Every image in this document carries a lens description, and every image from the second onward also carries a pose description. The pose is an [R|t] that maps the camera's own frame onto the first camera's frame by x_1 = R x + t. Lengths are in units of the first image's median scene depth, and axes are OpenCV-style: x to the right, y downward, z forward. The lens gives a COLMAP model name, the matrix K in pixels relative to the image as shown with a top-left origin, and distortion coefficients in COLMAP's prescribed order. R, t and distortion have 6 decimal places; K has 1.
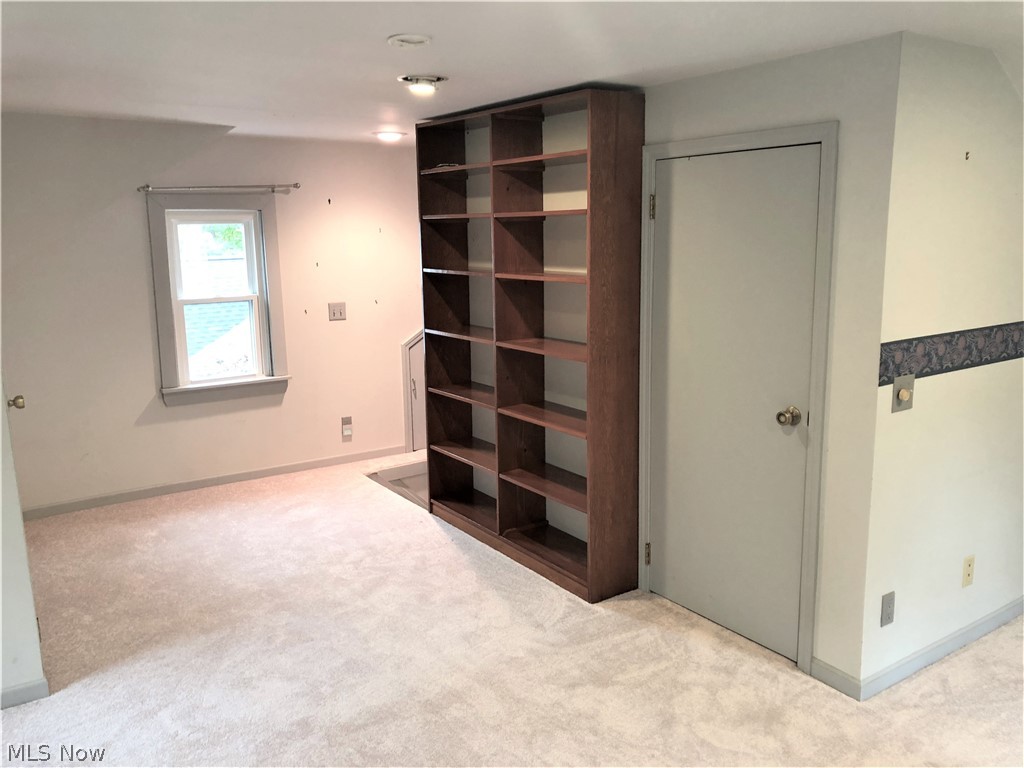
lens RADIAL K [[838.9, 0, 508.9], [0, 838.9, 369.7], [0, 0, 1]] dist [0.047816, -0.058689]
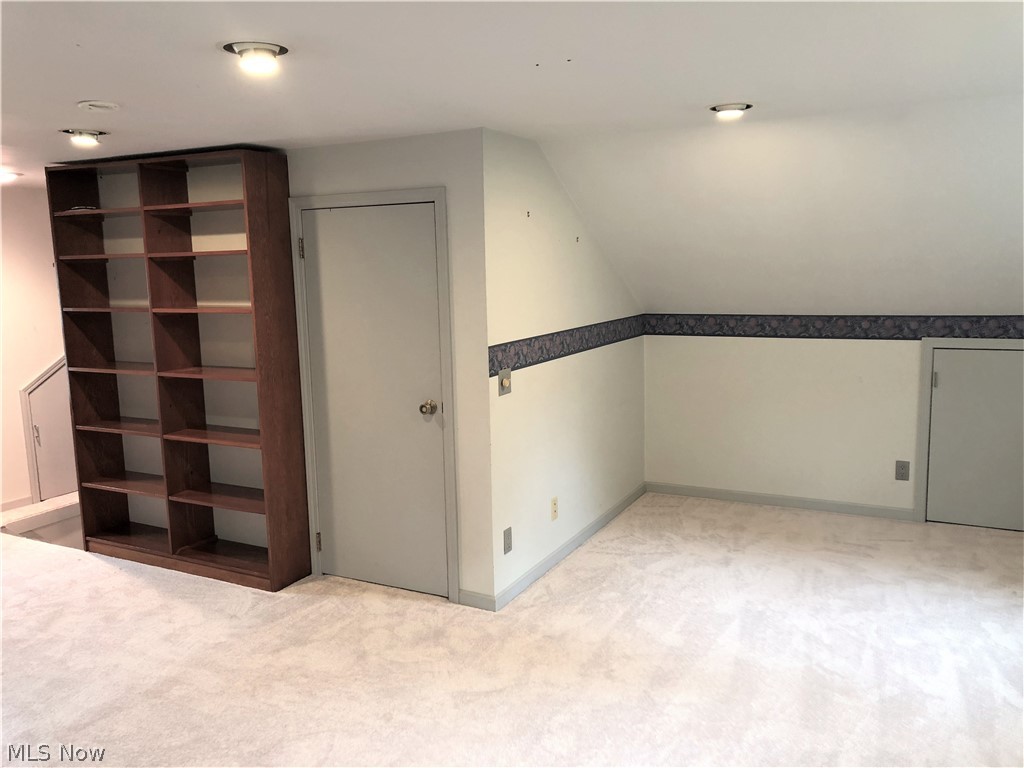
lens RADIAL K [[838.9, 0, 508.9], [0, 838.9, 369.7], [0, 0, 1]] dist [0.047816, -0.058689]
pose [[0.886362, -0.066219, 0.458234, -0.137937], [0.088185, 0.995747, -0.026681, 0.038974], [-0.454518, 0.064059, 0.888431, -0.201416]]
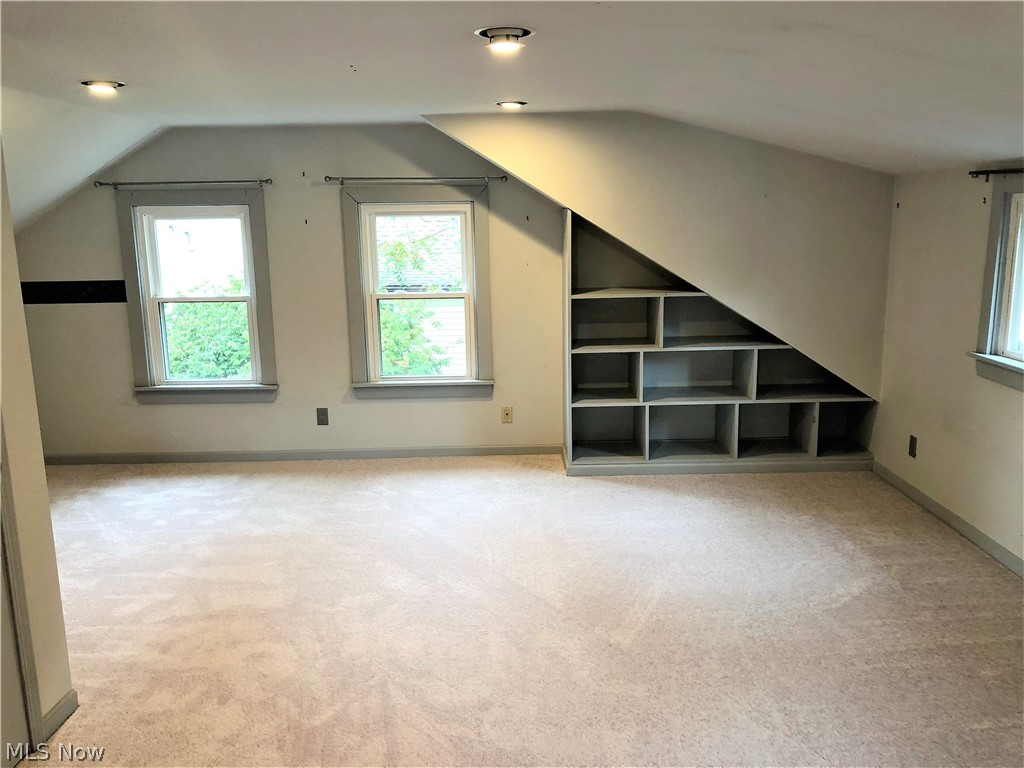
lens RADIAL K [[838.9, 0, 508.9], [0, 838.9, 369.7], [0, 0, 1]] dist [0.047816, -0.058689]
pose [[-0.824500, -0.066227, 0.561973, -0.467702], [0.132238, 0.943077, 0.305153, -0.189548], [-0.550193, 0.325913, -0.768810, 1.194423]]
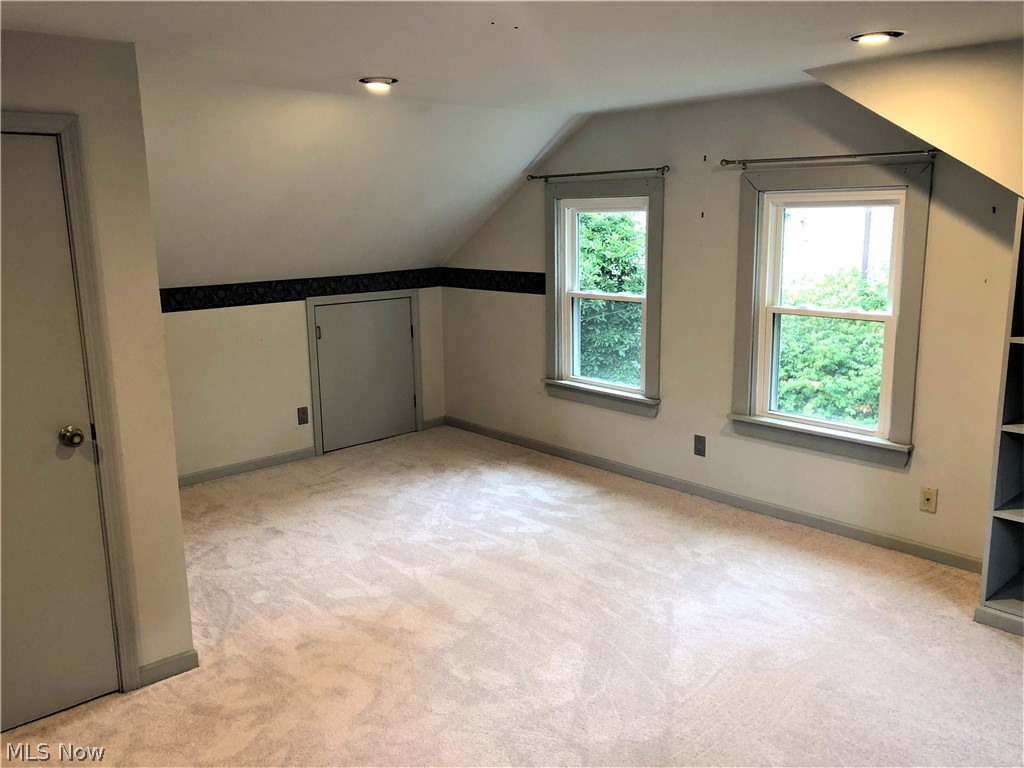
lens RADIAL K [[838.9, 0, 508.9], [0, 838.9, 369.7], [0, 0, 1]] dist [0.047816, -0.058689]
pose [[-0.128818, -0.159405, 0.978773, -0.552176], [0.190407, 0.964656, 0.182166, -0.082031], [-0.973217, 0.209832, -0.093913, 0.559886]]
